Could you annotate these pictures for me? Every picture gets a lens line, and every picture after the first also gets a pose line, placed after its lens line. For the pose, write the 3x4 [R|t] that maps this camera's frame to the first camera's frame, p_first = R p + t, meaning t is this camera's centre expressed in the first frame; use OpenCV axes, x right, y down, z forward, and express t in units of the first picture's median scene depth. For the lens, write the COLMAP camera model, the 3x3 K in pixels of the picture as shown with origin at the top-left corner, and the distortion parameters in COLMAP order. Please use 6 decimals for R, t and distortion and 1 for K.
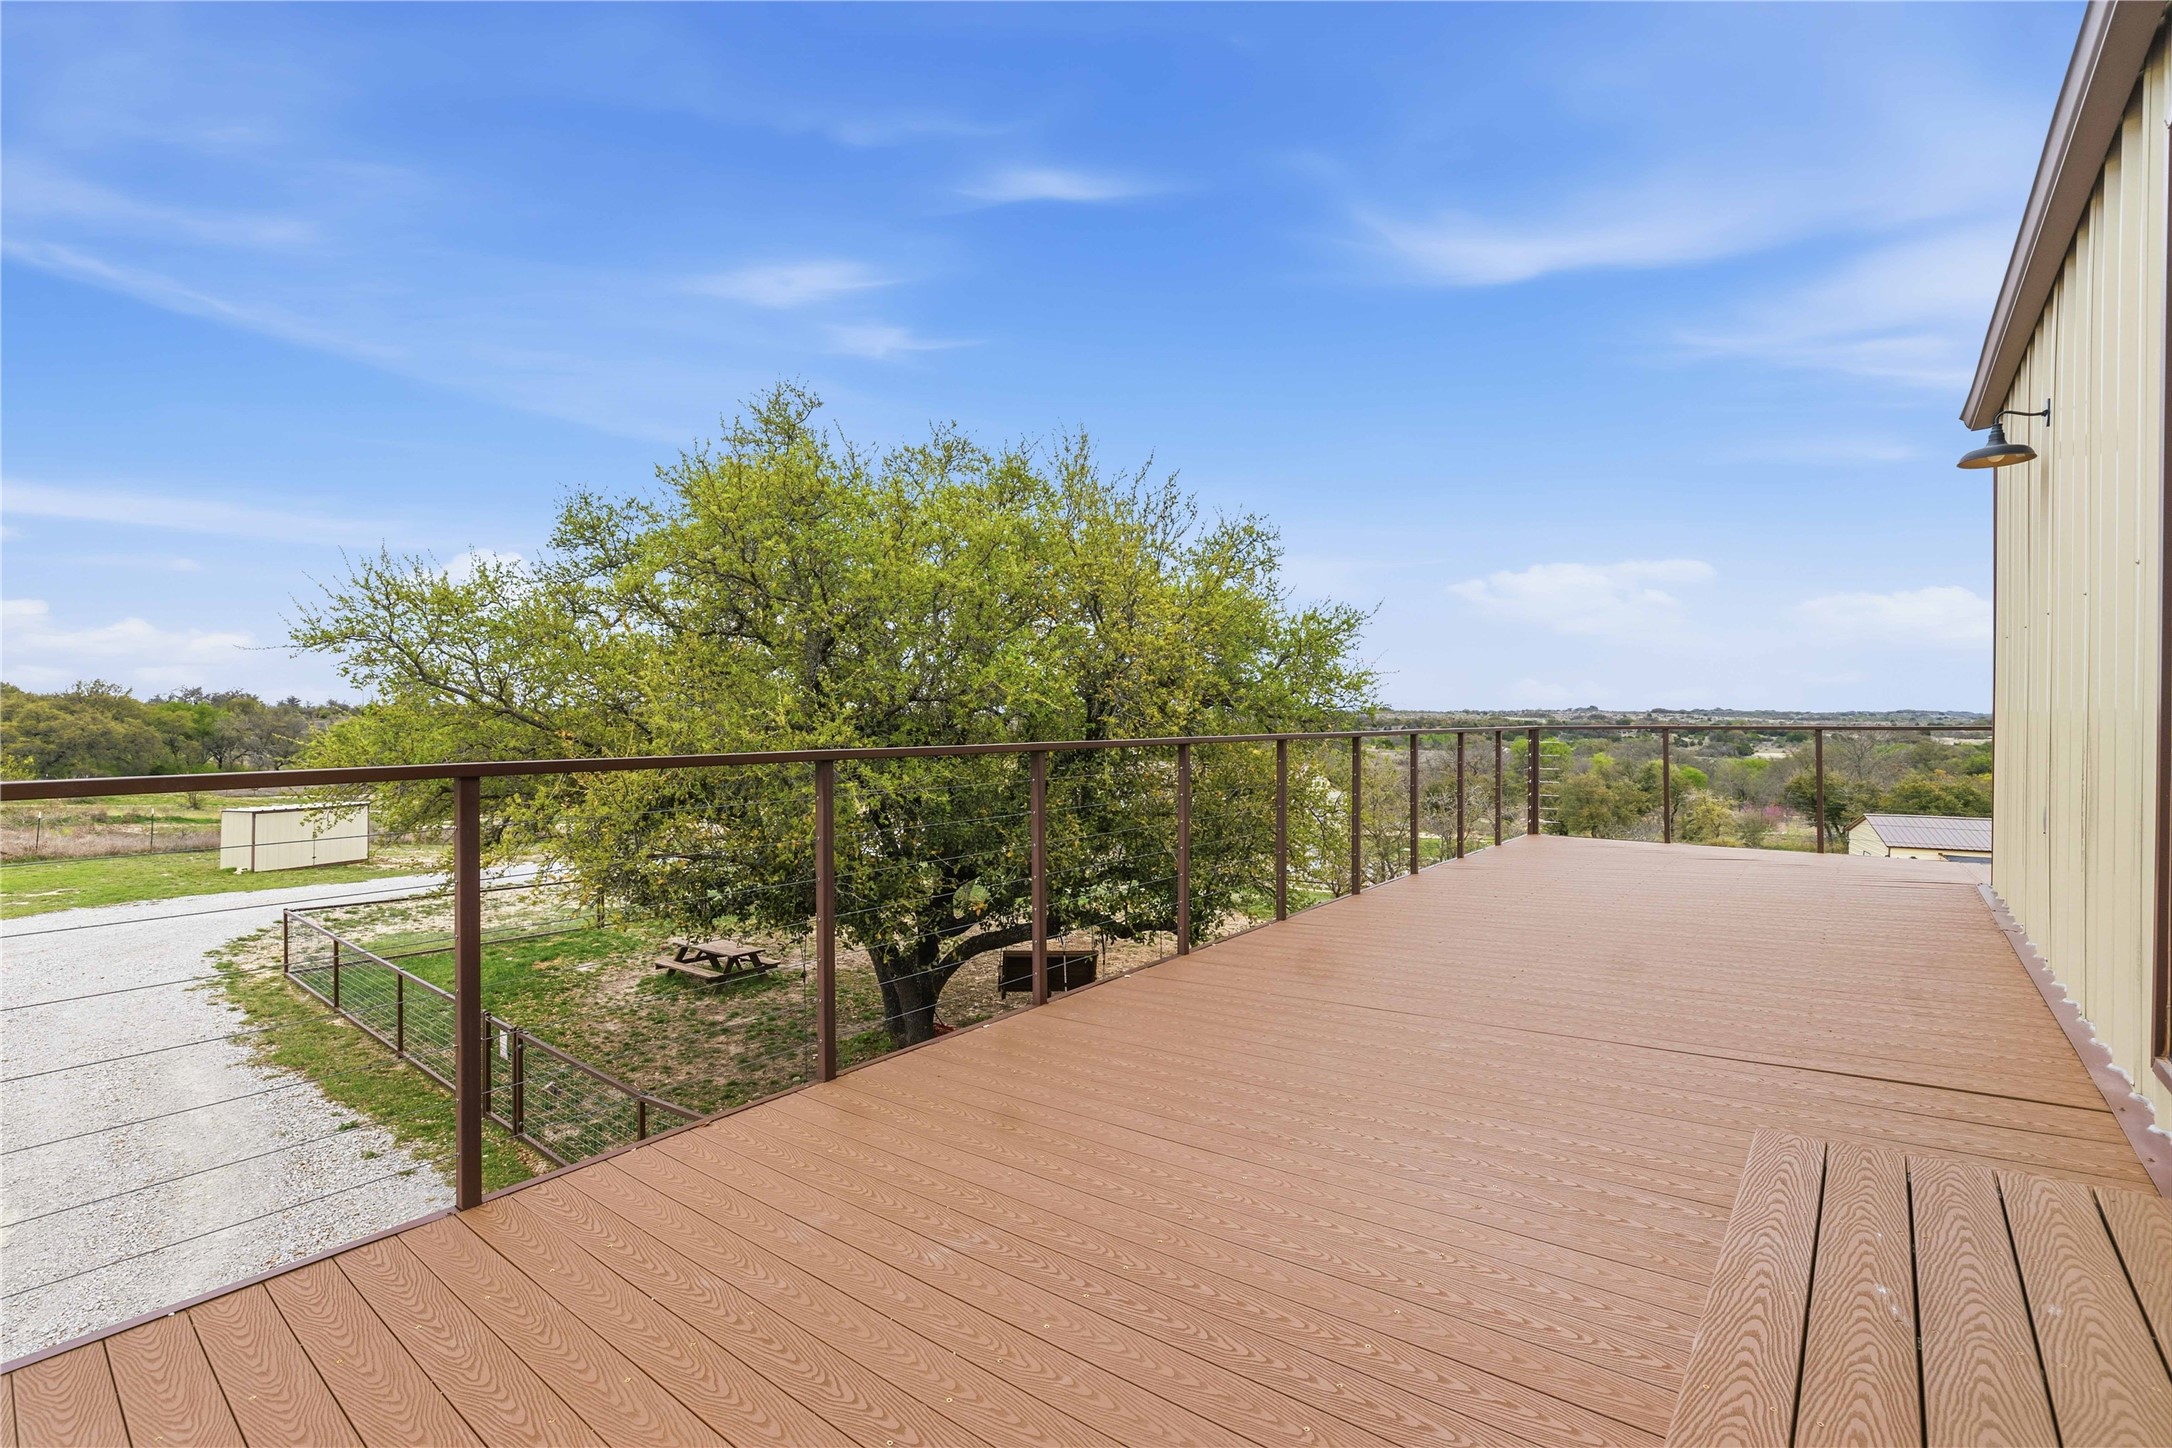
lens RADIAL K [[943.3, 0, 1081.0], [0, 943.3, 726.3], [0, 0, 1]] dist [-0.001563, 0.000030]
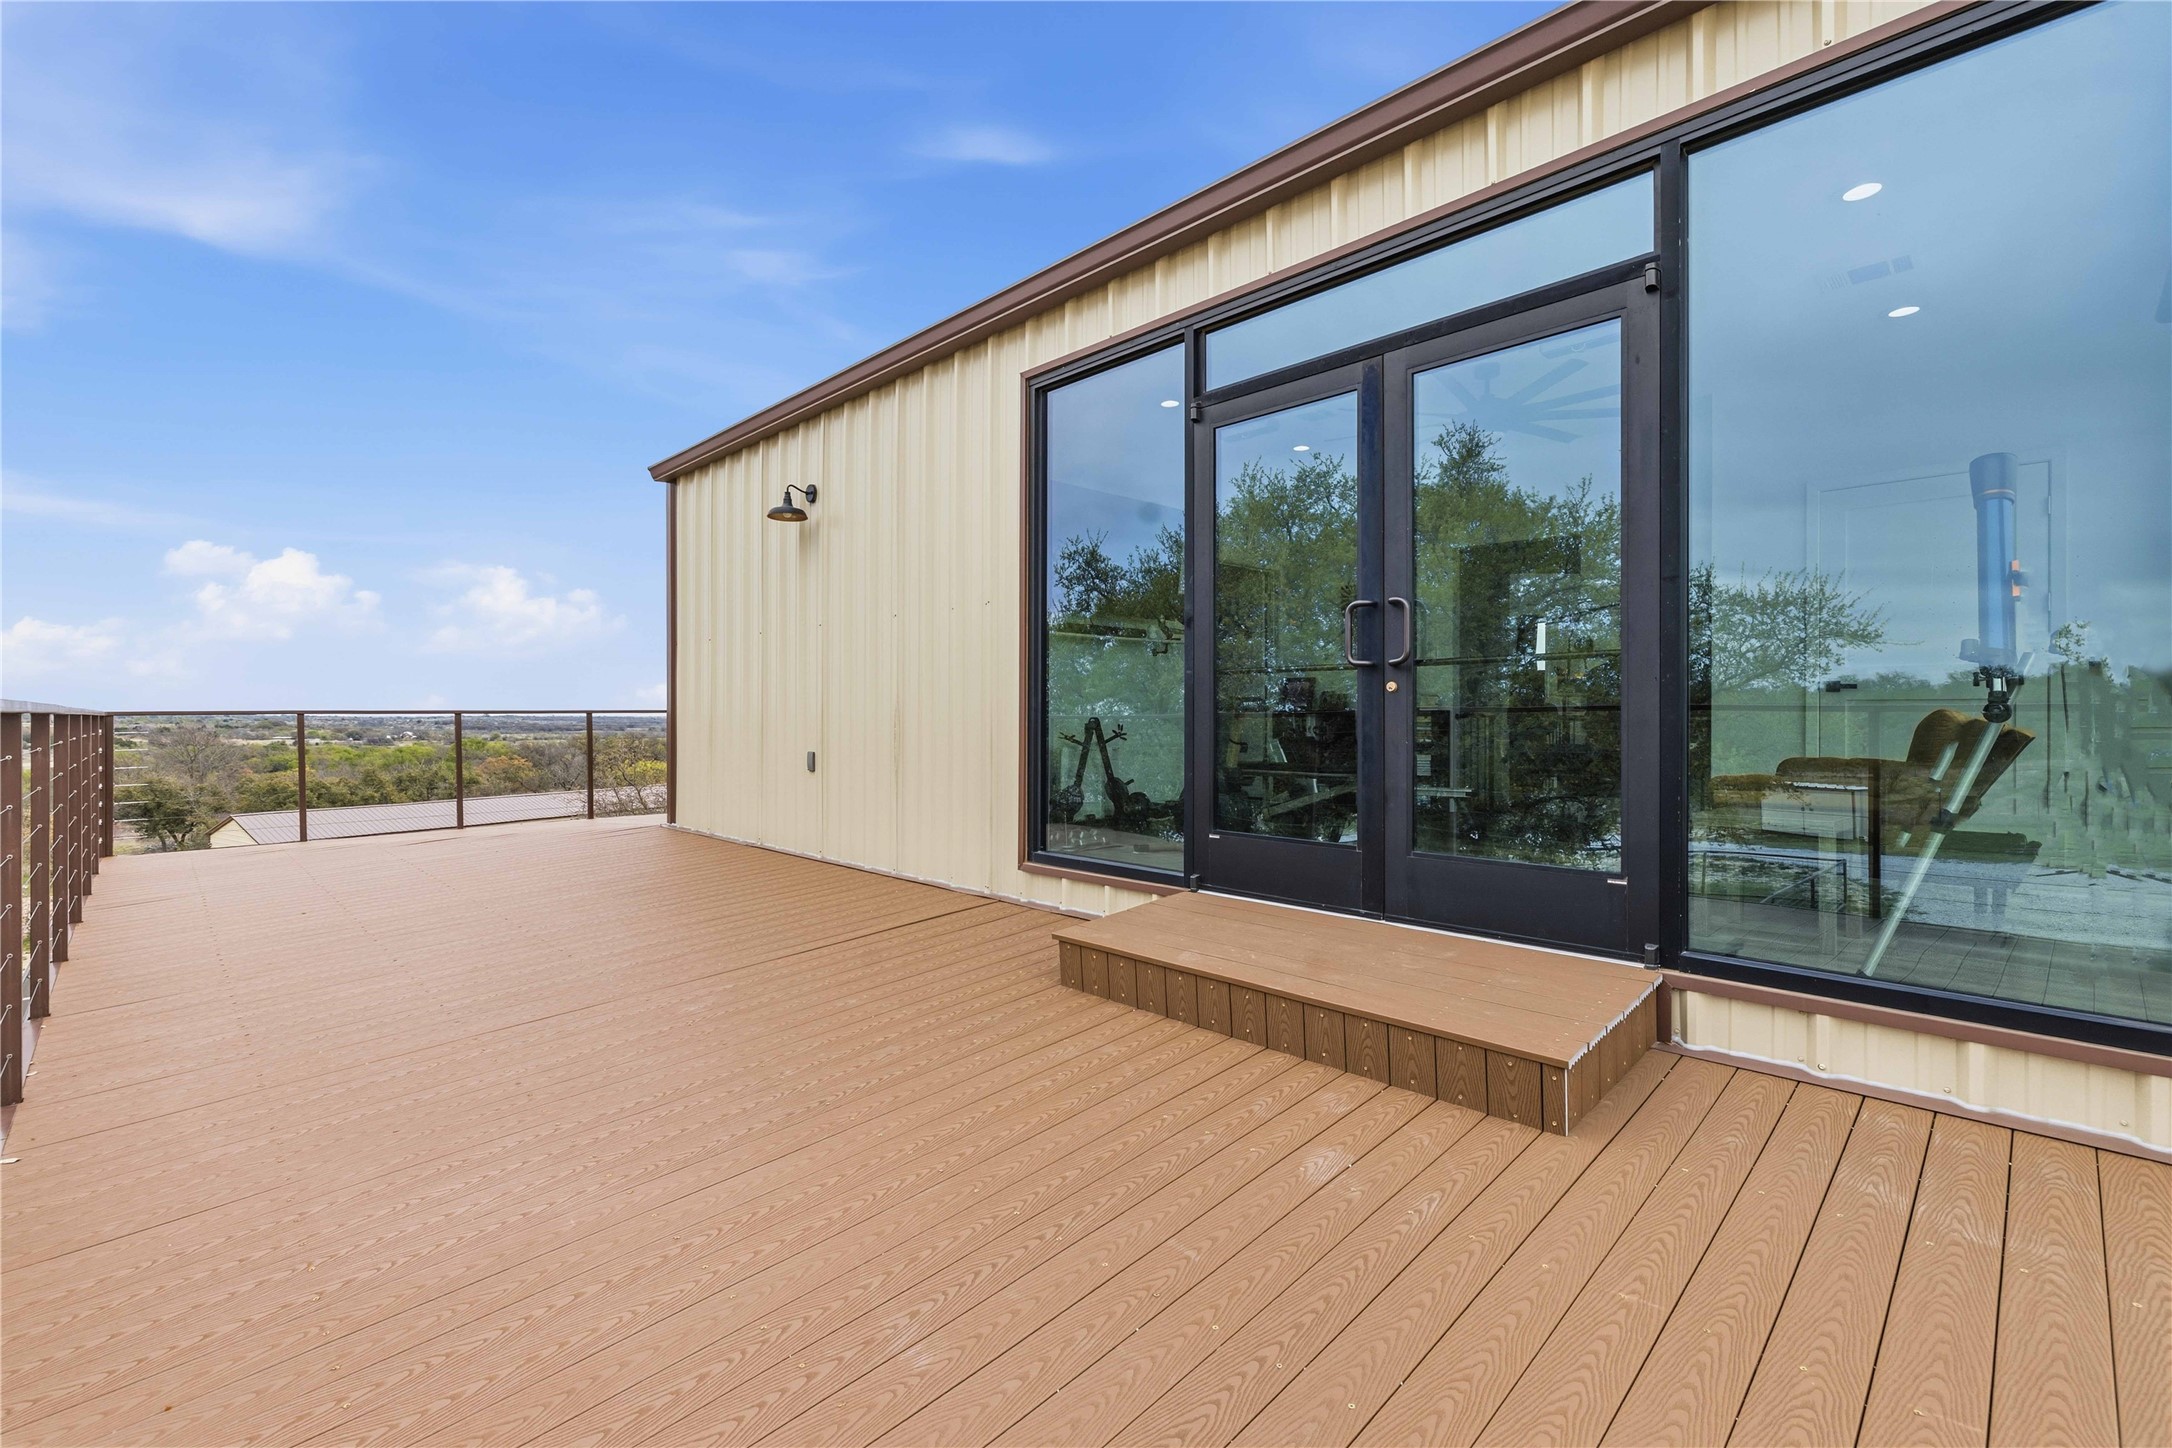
lens RADIAL K [[943.3, 0, 1083.1], [0, 943.3, 715.8], [0, 0, 1]] dist [-0.001563, 0.000030]
pose [[0.101317, 0.002855, 0.994850, -0.535891], [0.009444, 0.999948, -0.003832, 0.044715], [-0.994809, 0.009784, 0.101285, 0.497474]]
